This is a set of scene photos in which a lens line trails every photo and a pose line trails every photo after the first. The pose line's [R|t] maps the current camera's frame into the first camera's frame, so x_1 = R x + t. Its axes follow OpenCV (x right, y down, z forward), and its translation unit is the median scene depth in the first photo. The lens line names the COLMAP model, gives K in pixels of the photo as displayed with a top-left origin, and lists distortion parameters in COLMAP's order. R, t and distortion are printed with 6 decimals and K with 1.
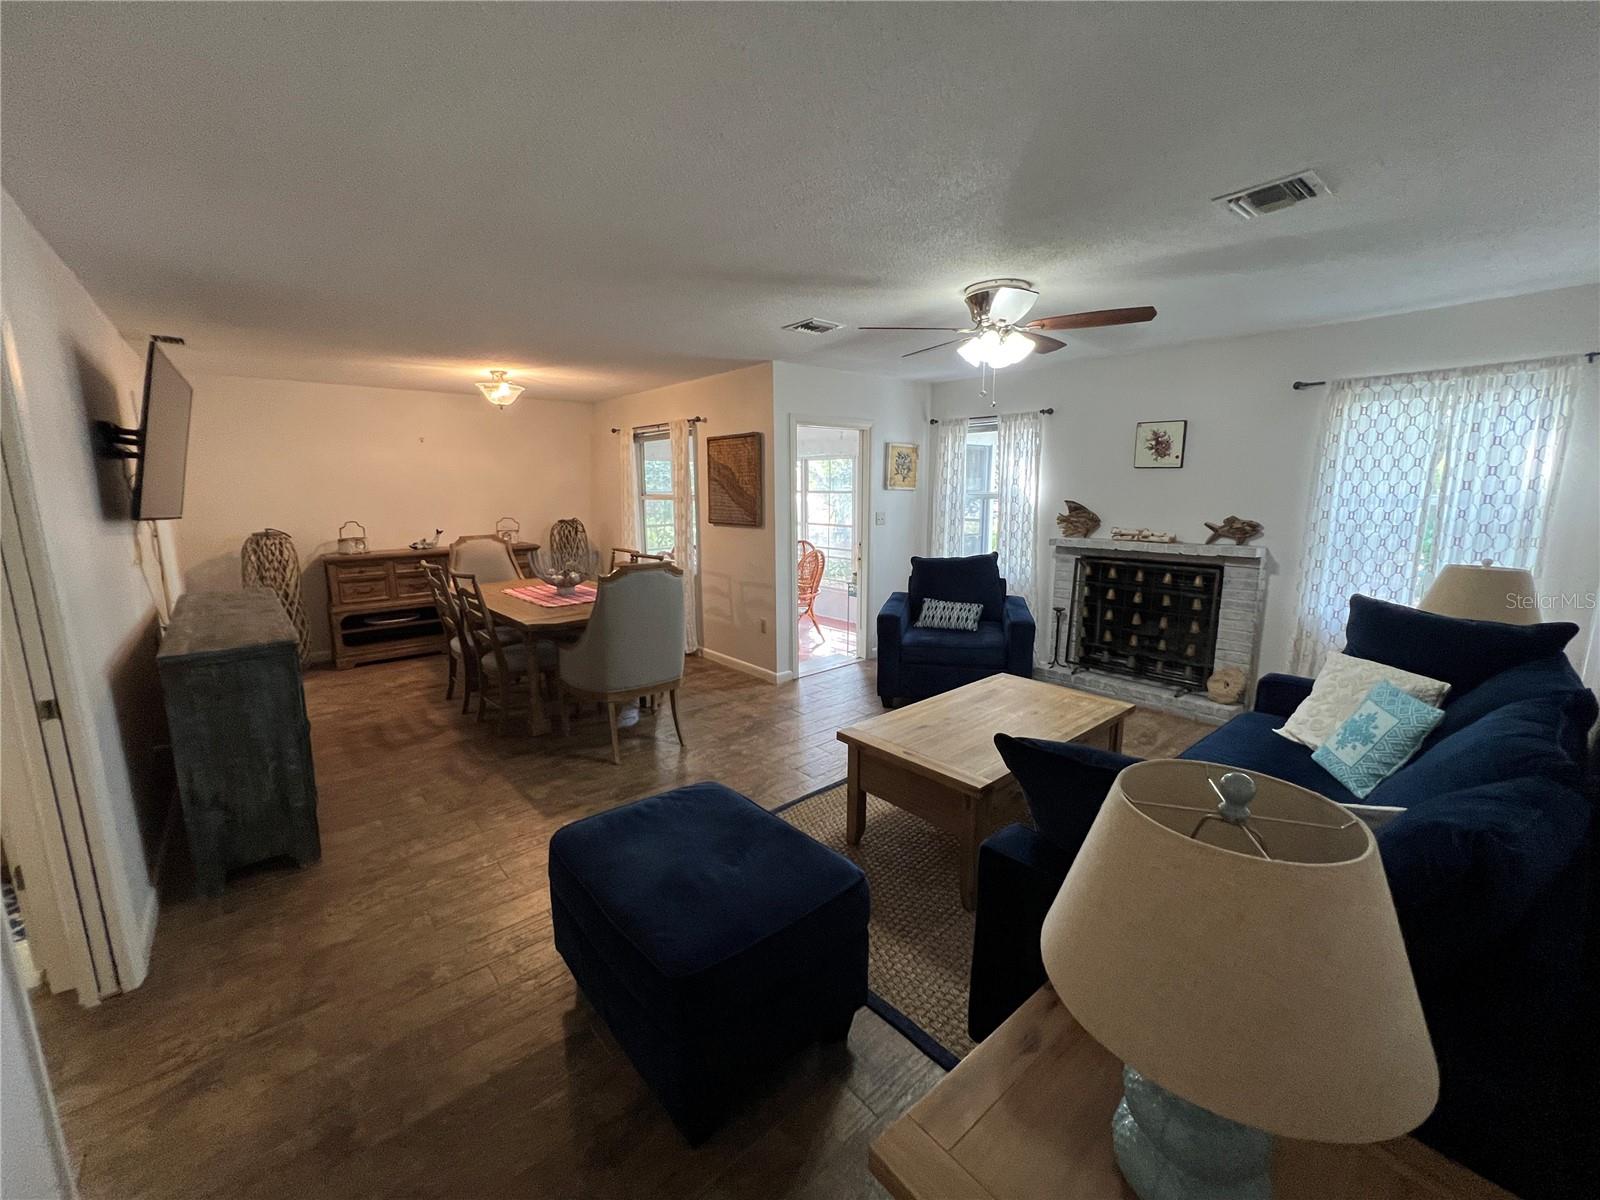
lens RADIAL K [[644.6, 0, 798.6], [0, 644.6, 599.4], [0, 0, 1]] dist [0.004258, 0.000167]
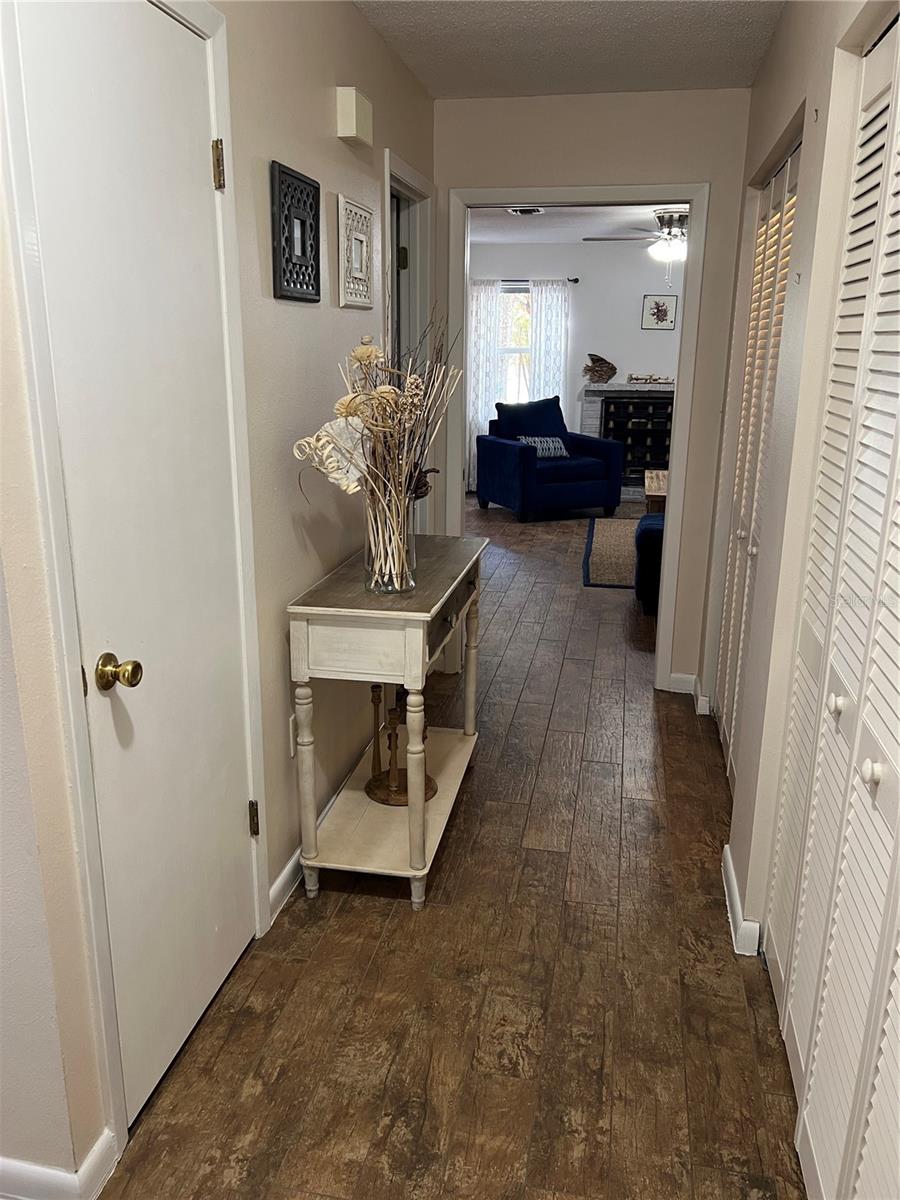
lens RADIAL K [[920.0, 0, 449.0], [0, 920.0, 601.7], [0, 0, 1]] dist [0.063859, 0.001027]
pose [[0.780853, -0.160534, 0.603736, -1.056799], [0.096165, 0.985788, 0.137744, 0.055807], [-0.617269, -0.049499, 0.785193, -0.317492]]
